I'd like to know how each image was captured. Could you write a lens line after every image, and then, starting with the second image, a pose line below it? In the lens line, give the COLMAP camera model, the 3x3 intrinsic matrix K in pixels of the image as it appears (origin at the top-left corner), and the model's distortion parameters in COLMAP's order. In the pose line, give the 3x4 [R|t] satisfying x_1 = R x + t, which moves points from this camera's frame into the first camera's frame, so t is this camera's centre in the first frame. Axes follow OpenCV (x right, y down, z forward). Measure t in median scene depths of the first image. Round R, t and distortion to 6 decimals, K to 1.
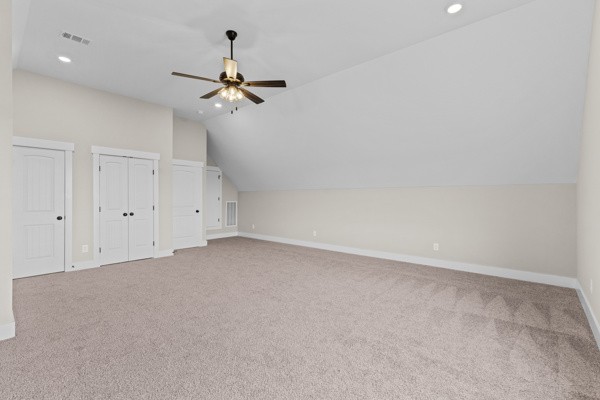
lens RADIAL K [[270.2, 0, 303.9], [0, 270.2, 201.8], [0, 0, 1]] dist [0.001290, 0.000140]
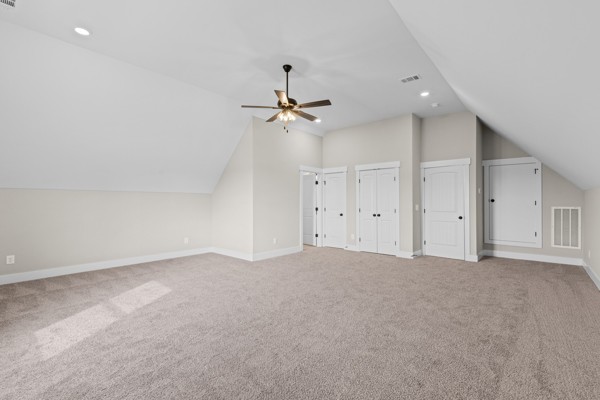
lens RADIAL K [[270.2, 0, 303.9], [0, 270.2, 201.8], [0, 0, 1]] dist [0.001290, 0.000140]
pose [[0.009718, 0.005146, -0.999940, 0.597424], [-0.010846, 0.999928, 0.005041, -0.018601], [0.999894, 0.010796, 0.009773, 0.669142]]
